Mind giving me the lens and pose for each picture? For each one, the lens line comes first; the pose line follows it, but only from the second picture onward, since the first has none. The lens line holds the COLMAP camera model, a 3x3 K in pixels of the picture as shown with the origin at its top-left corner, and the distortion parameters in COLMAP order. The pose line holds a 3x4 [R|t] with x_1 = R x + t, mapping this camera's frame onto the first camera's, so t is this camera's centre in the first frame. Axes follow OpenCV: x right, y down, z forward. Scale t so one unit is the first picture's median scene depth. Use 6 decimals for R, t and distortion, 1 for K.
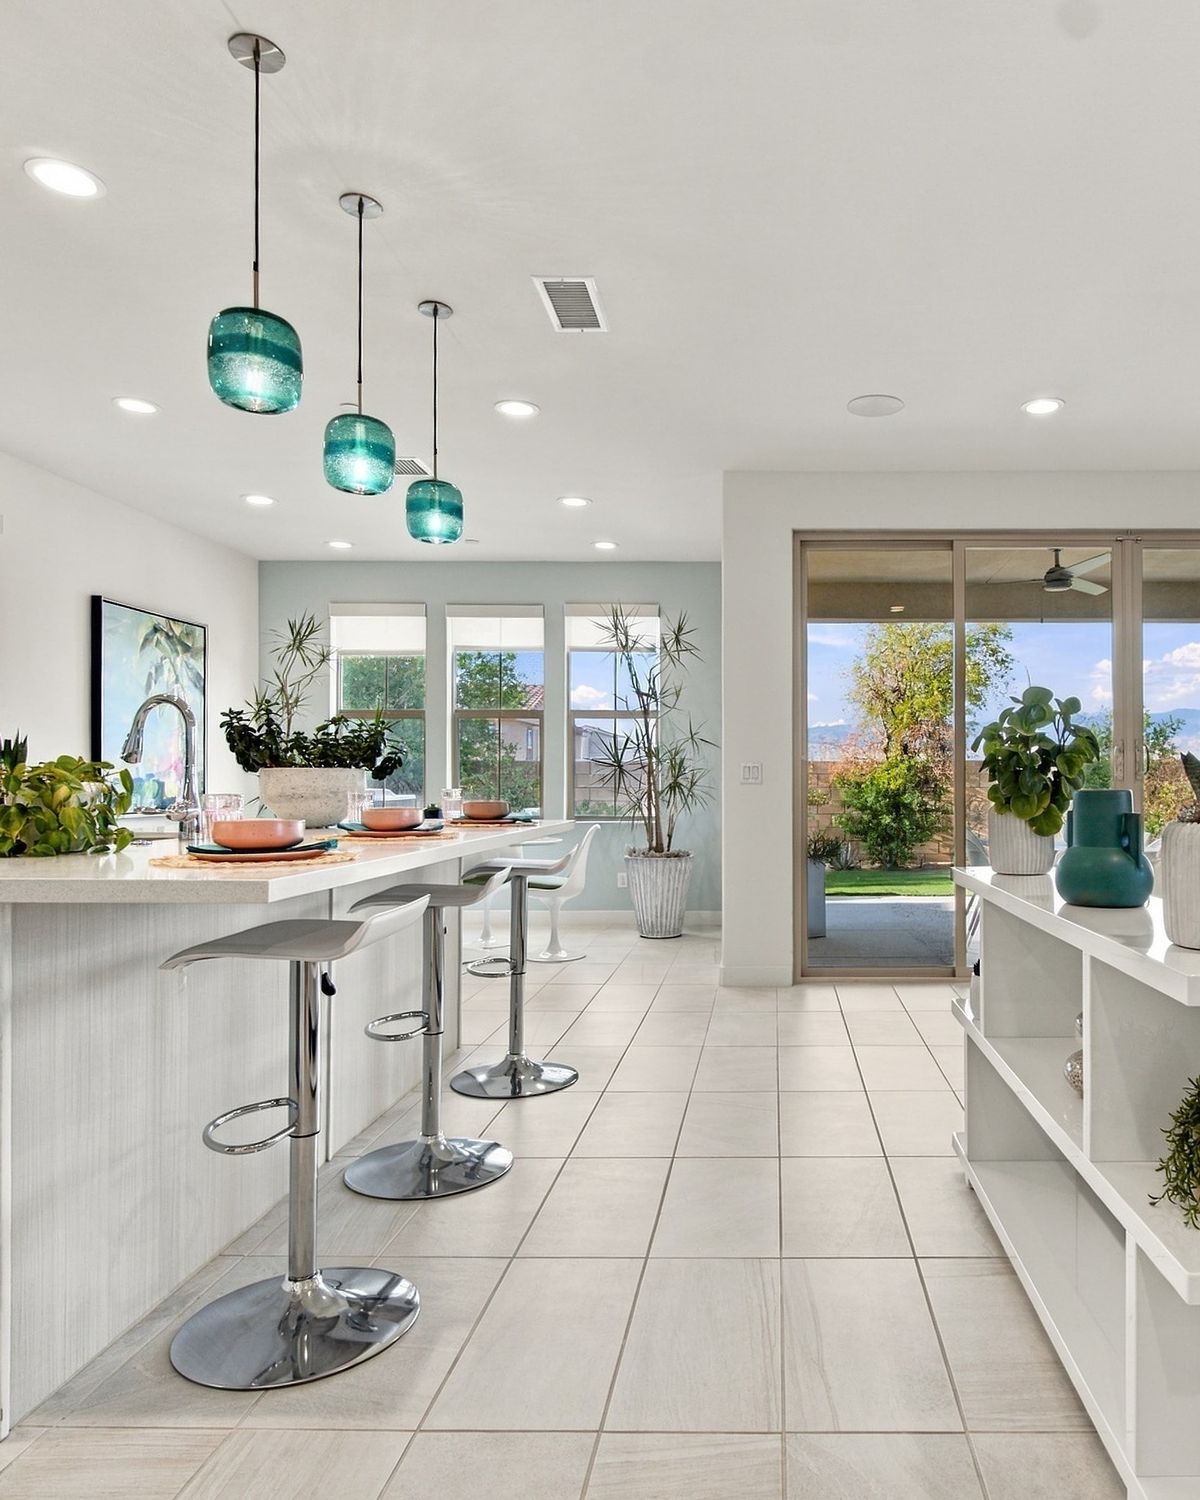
lens RADIAL K [[994.8, 0, 767.9], [0, 994.8, 779.2], [0, 0, 1]] dist [-0.000912, 0.000040]
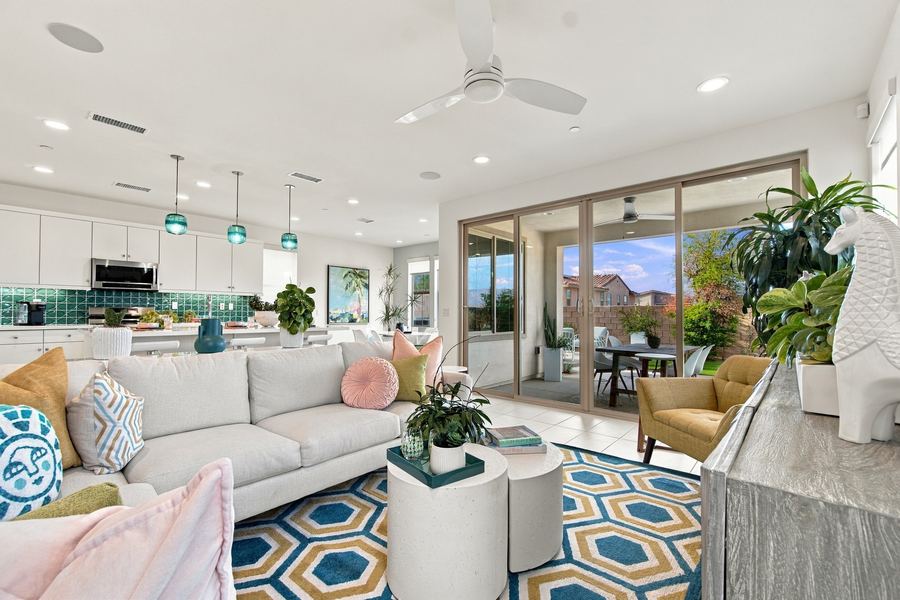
lens RADIAL K [[397.5, 0, 445.7], [0, 397.5, 311.5], [0, 0, 1]] dist [-0.001541, -0.000453]
pose [[0.739283, 0.000696, -0.673395, 0.704024], [-0.004366, 0.999983, -0.003761, -0.005408], [0.673381, 0.005721, 0.739273, 0.196066]]
